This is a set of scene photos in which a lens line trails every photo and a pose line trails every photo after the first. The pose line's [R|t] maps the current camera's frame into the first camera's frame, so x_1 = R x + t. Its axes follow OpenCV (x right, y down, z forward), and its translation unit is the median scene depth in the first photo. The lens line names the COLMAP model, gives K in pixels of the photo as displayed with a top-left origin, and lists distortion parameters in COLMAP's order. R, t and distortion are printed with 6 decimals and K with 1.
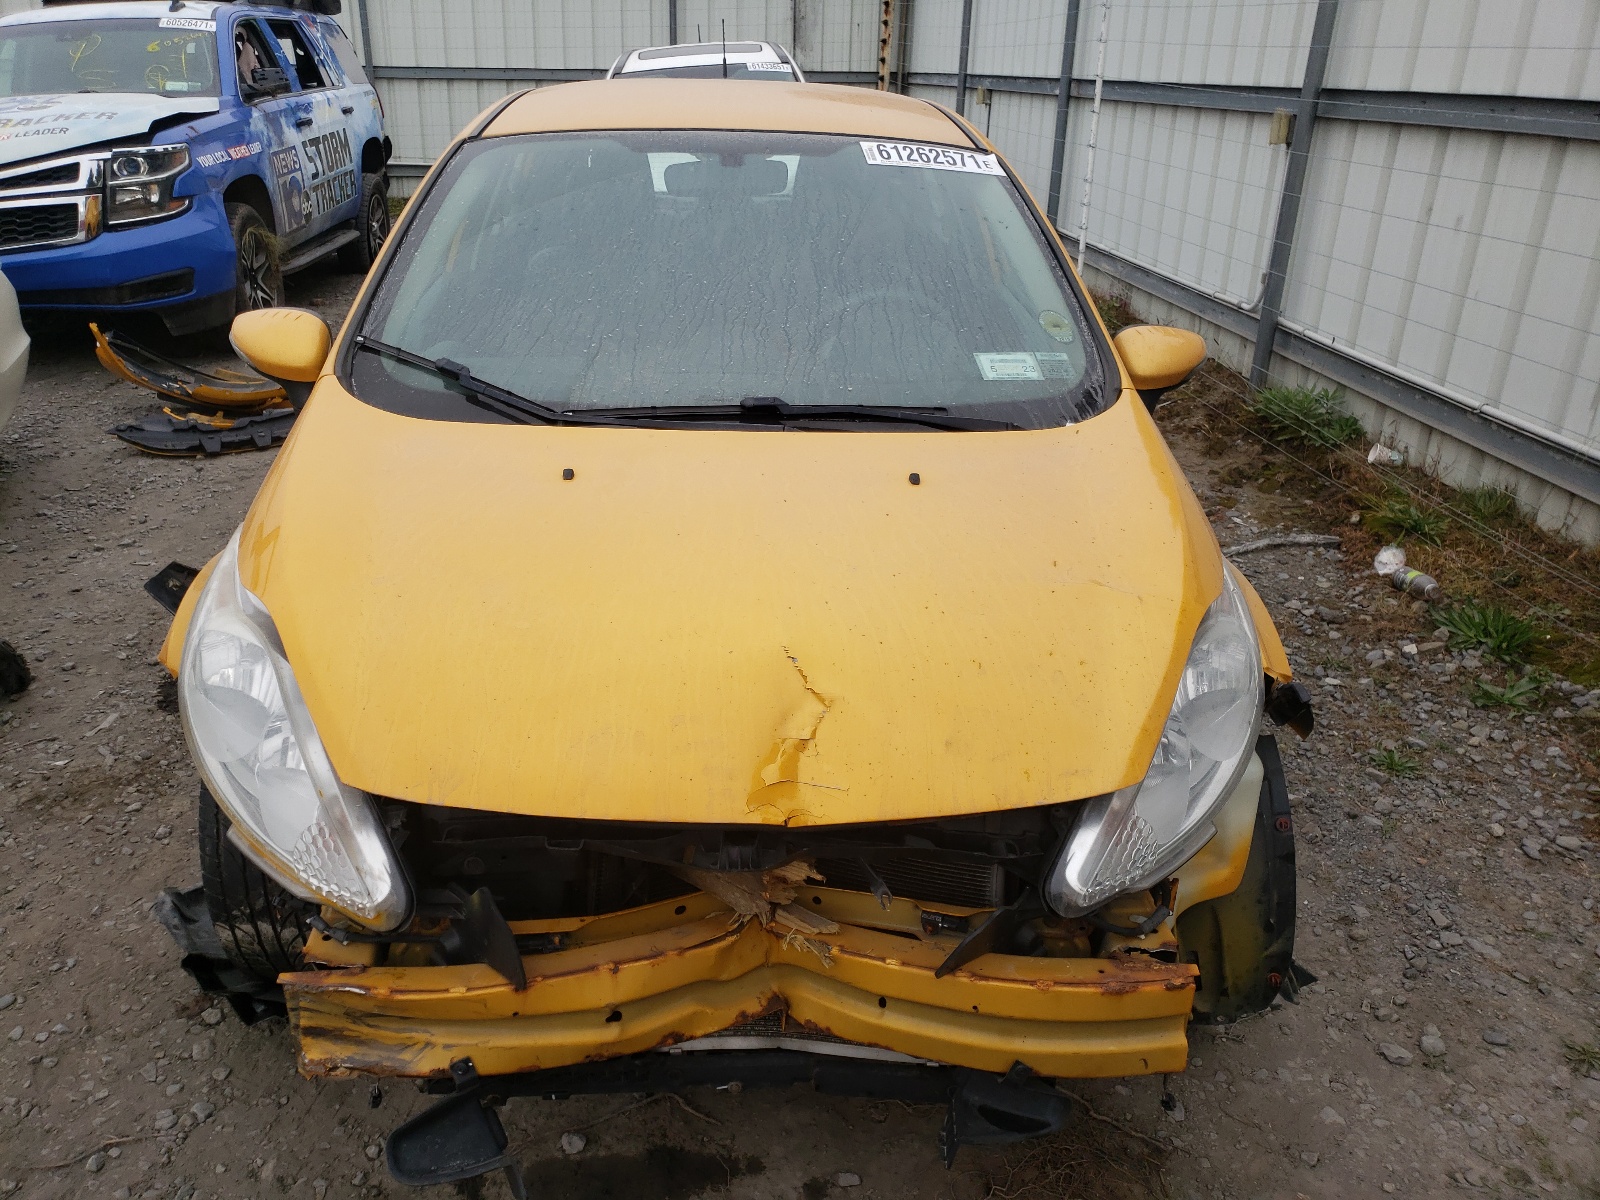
lens RADIAL K [[1250.0, 0, 784.1], [0, 1250.0, 576.4], [0, 0, 1]] dist [0.011324, -0.002381]
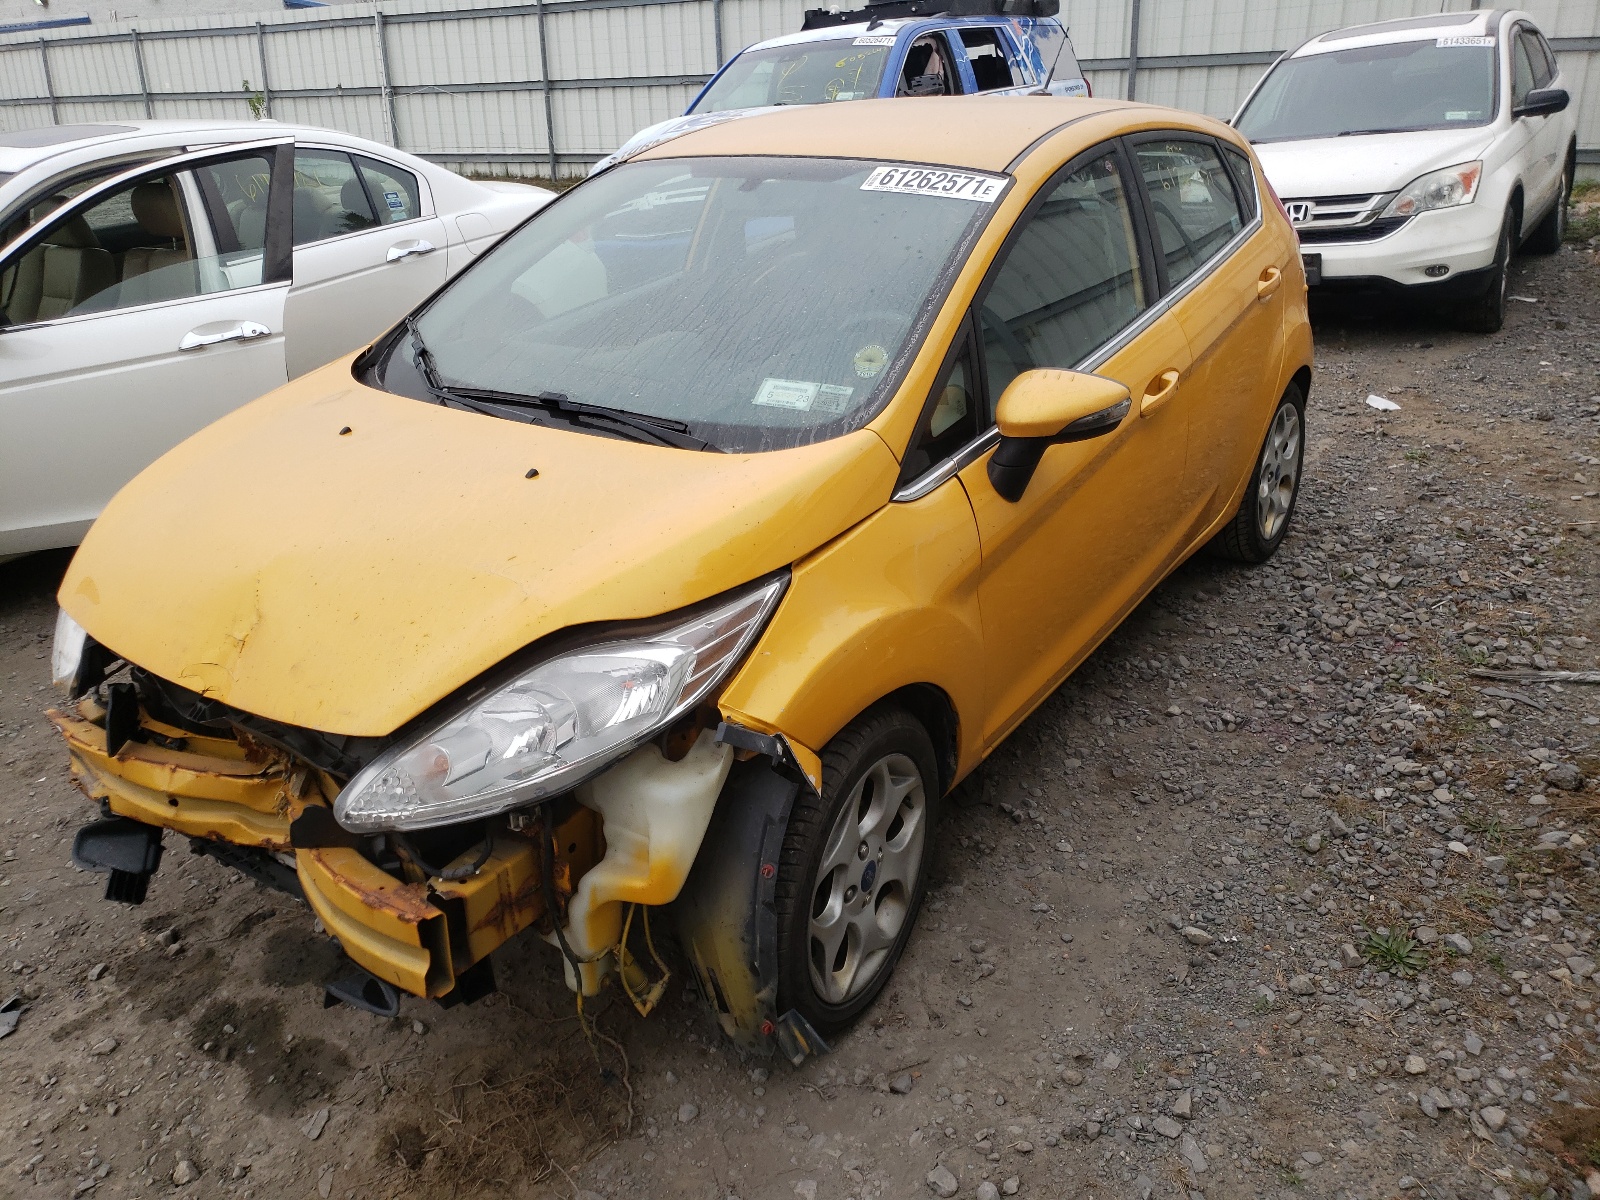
lens RADIAL K [[1250.0, 0, 784.1], [0, 1250.0, 576.4], [0, 0, 1]] dist [0.011324, -0.002381]
pose [[0.782255, 0.195526, -0.591478, 0.812924], [-0.186854, 0.979394, 0.076637, -0.096704], [0.594275, 0.050570, 0.802671, 0.164471]]
